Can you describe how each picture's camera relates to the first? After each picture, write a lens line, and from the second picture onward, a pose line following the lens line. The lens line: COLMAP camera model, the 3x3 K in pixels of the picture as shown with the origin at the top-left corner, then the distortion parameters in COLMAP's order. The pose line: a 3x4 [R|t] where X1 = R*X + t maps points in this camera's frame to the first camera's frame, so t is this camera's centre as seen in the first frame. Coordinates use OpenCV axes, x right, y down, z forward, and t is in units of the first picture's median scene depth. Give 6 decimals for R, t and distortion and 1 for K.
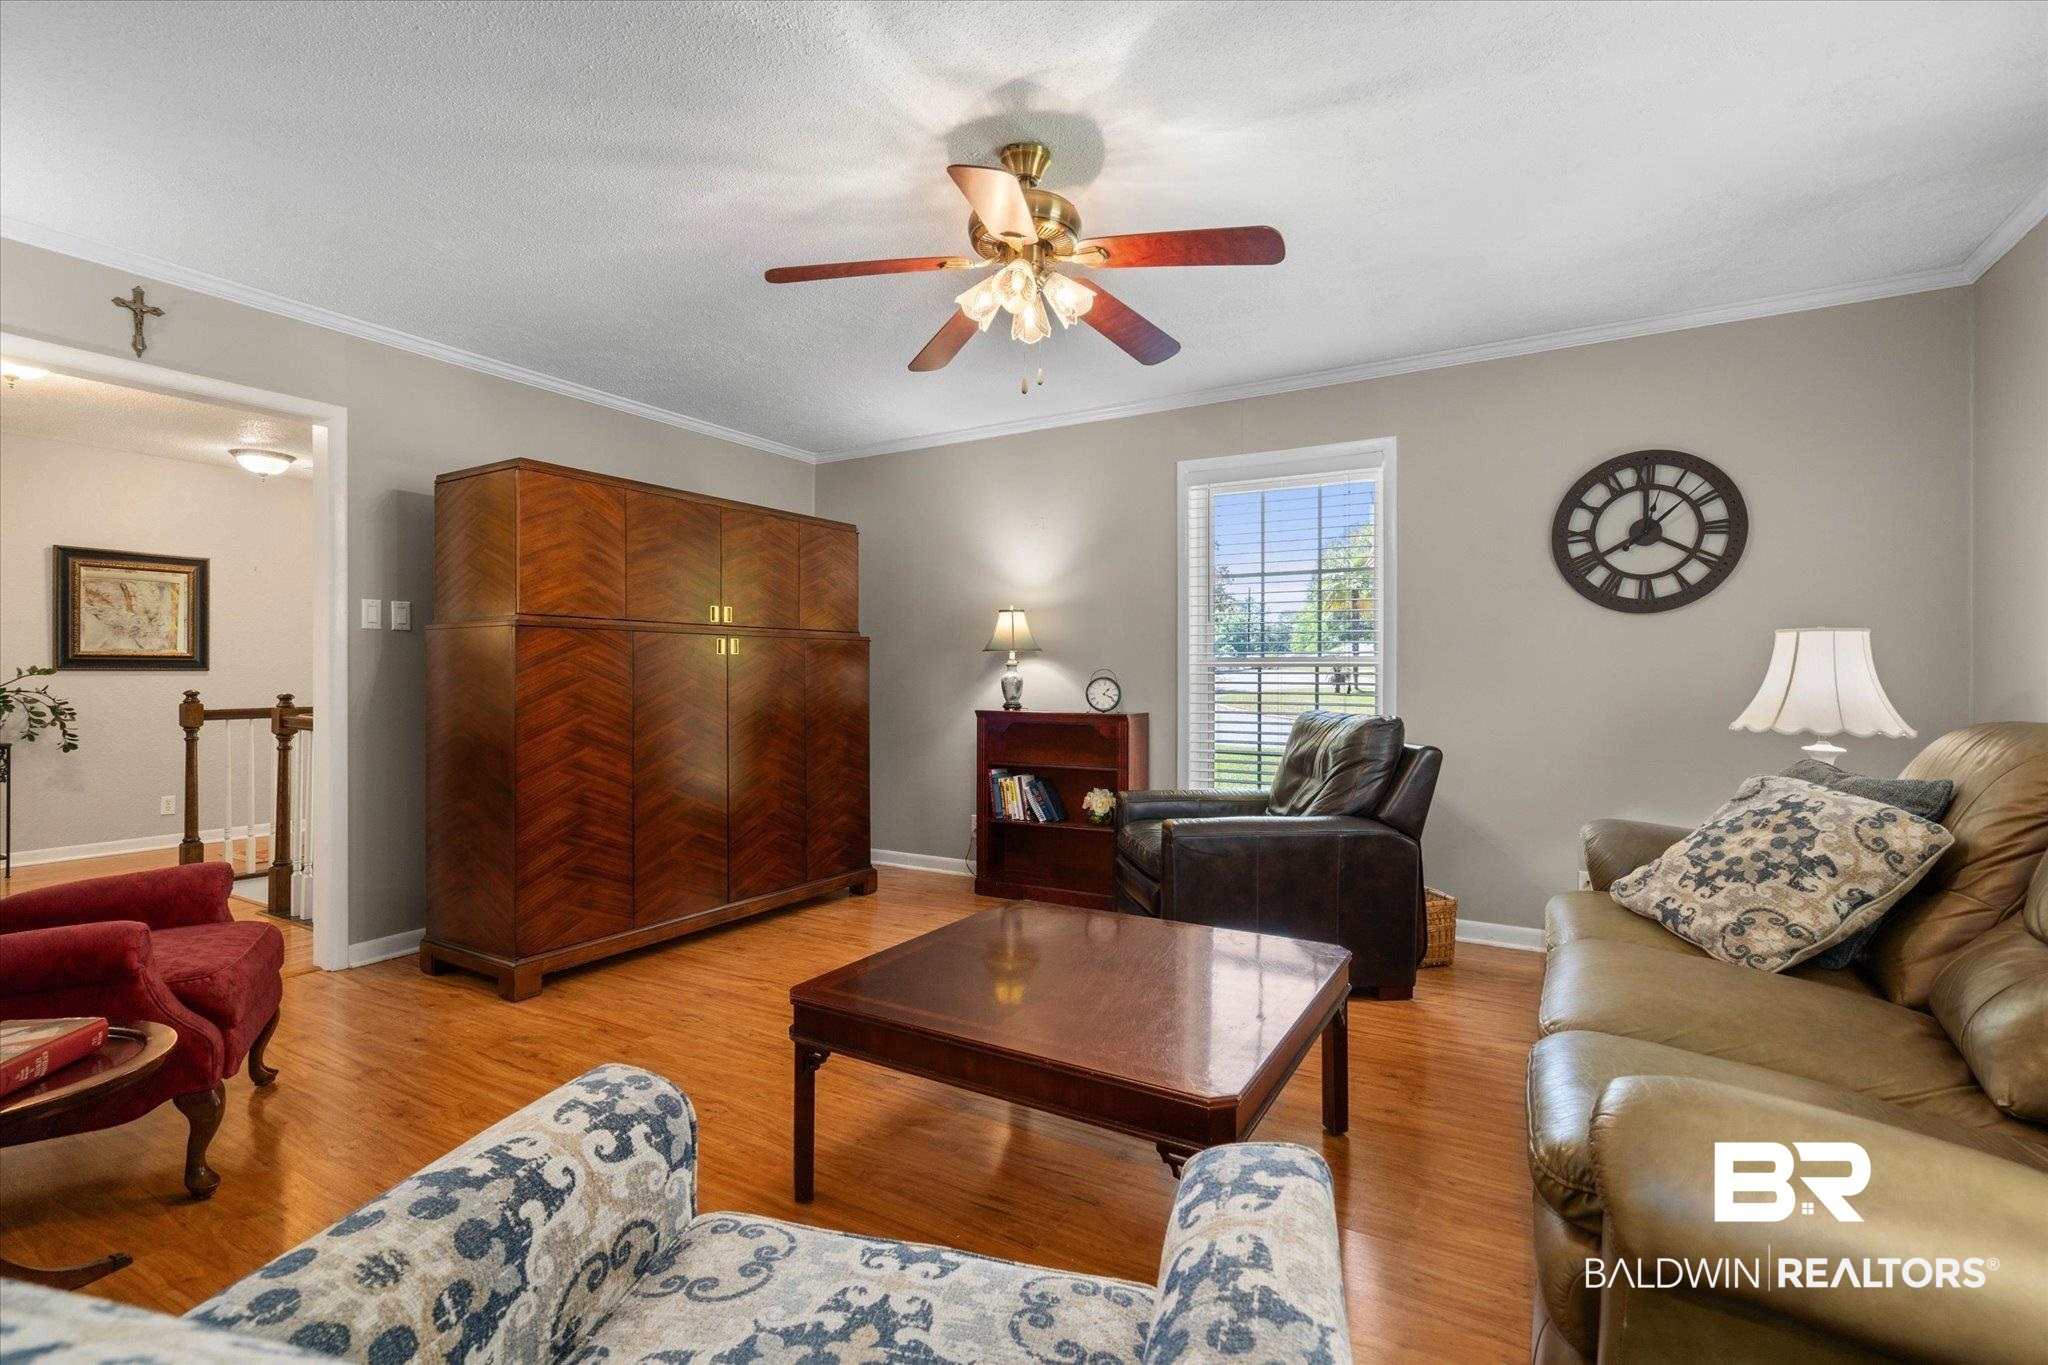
lens RADIAL K [[939.0, 0, 1005.3], [0, 939.0, 674.4], [0, 0, 1]] dist [0.003444, 0.000037]
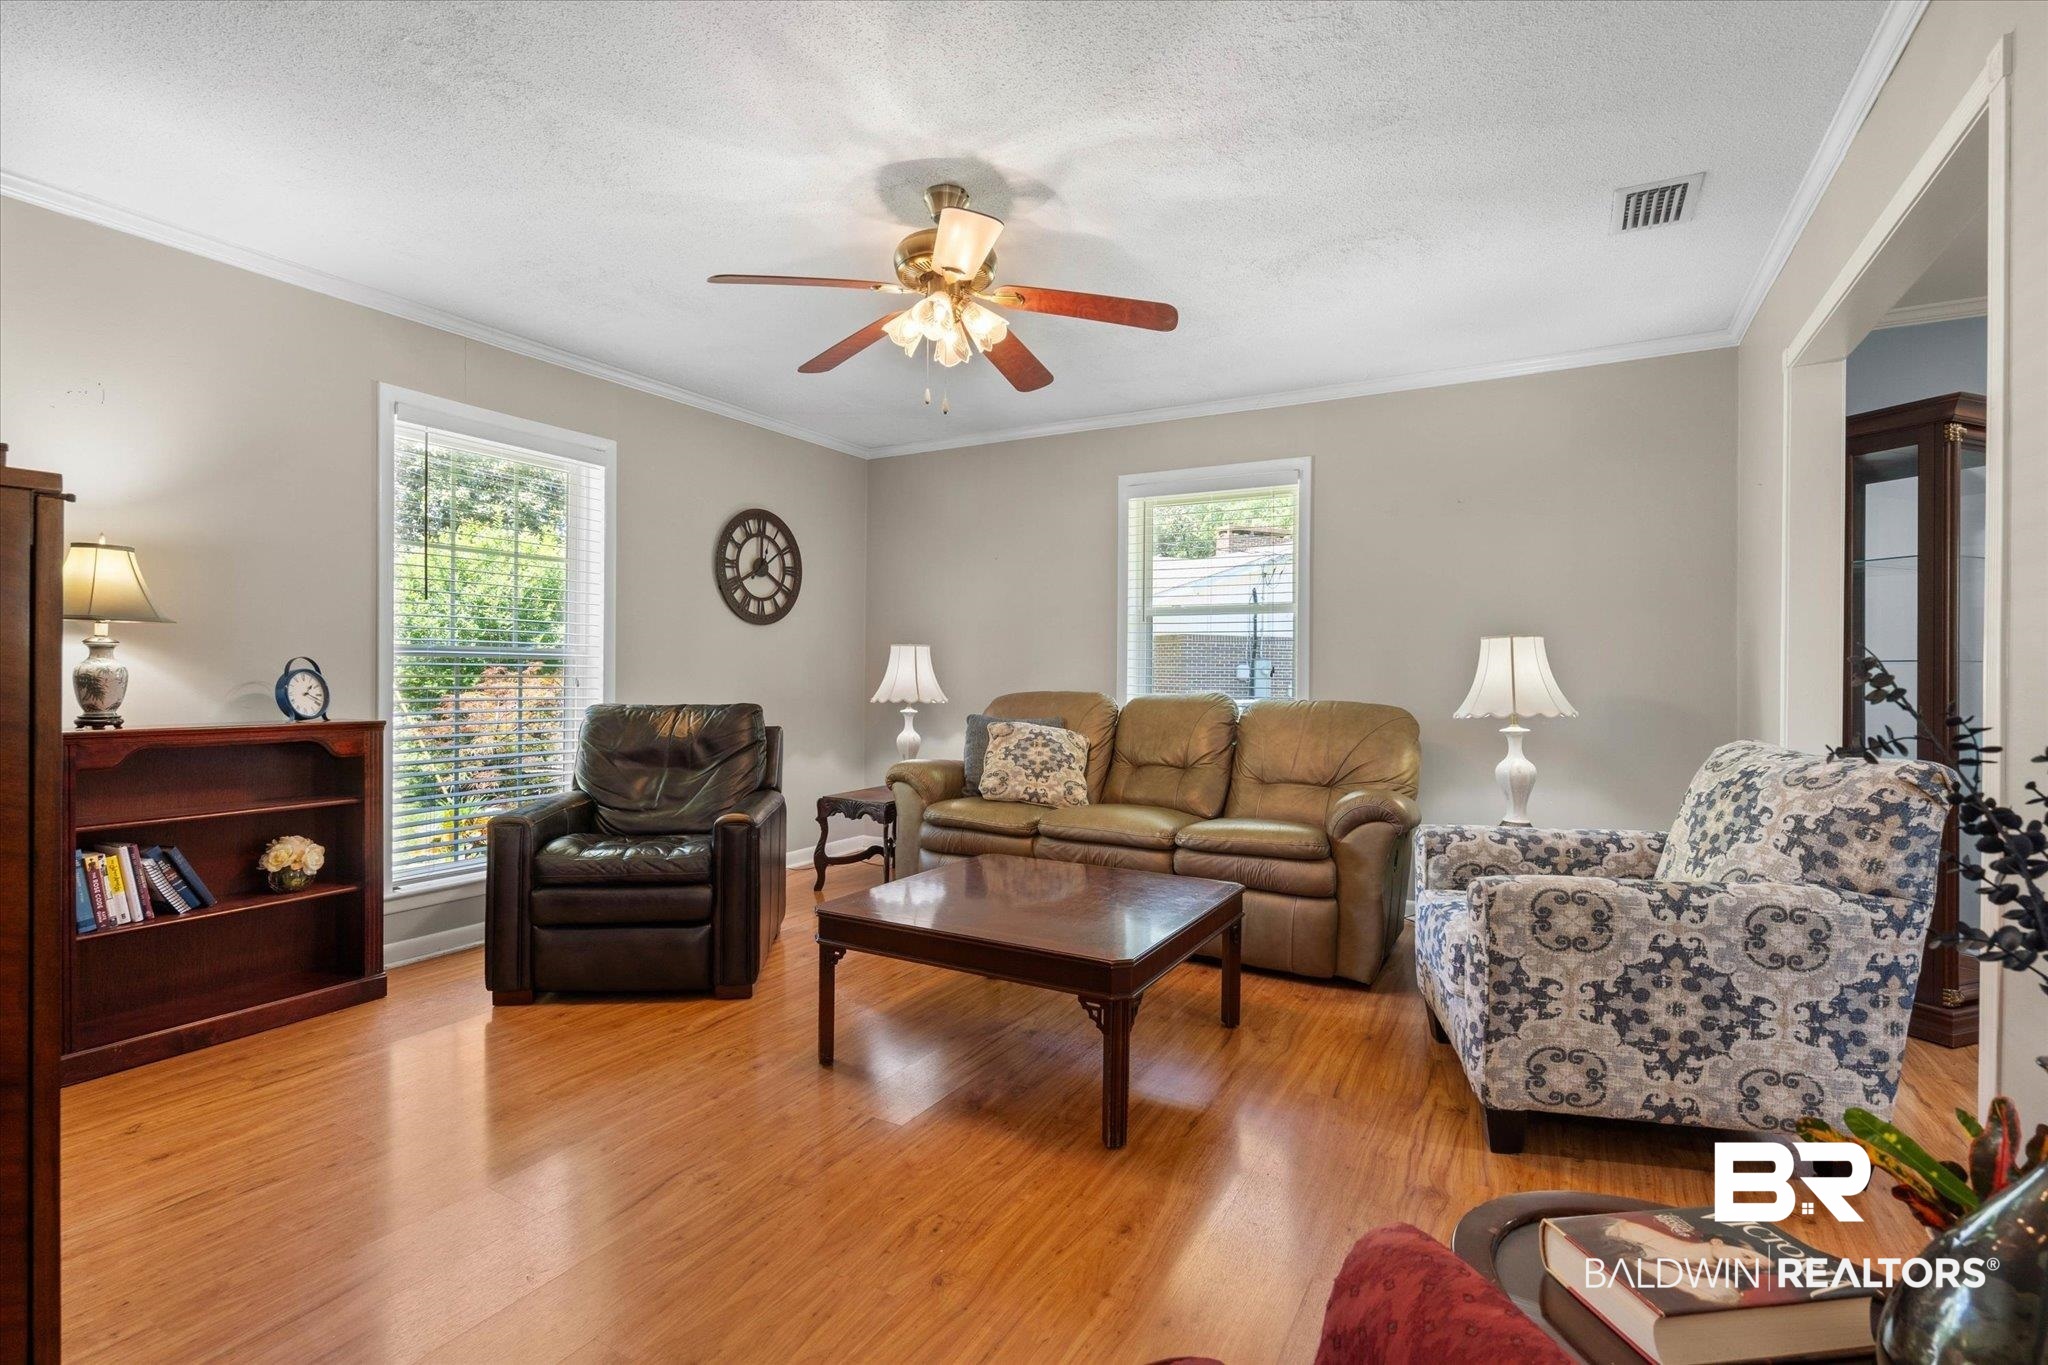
lens RADIAL K [[939.0, 0, 1005.3], [0, 939.0, 674.4], [0, 0, 1]] dist [0.003444, 0.000037]
pose [[-0.009793, -0.007682, 0.999923, -0.737057], [-0.011570, 0.999904, 0.007569, -0.005215], [-0.999885, -0.011495, -0.009881, 0.643223]]
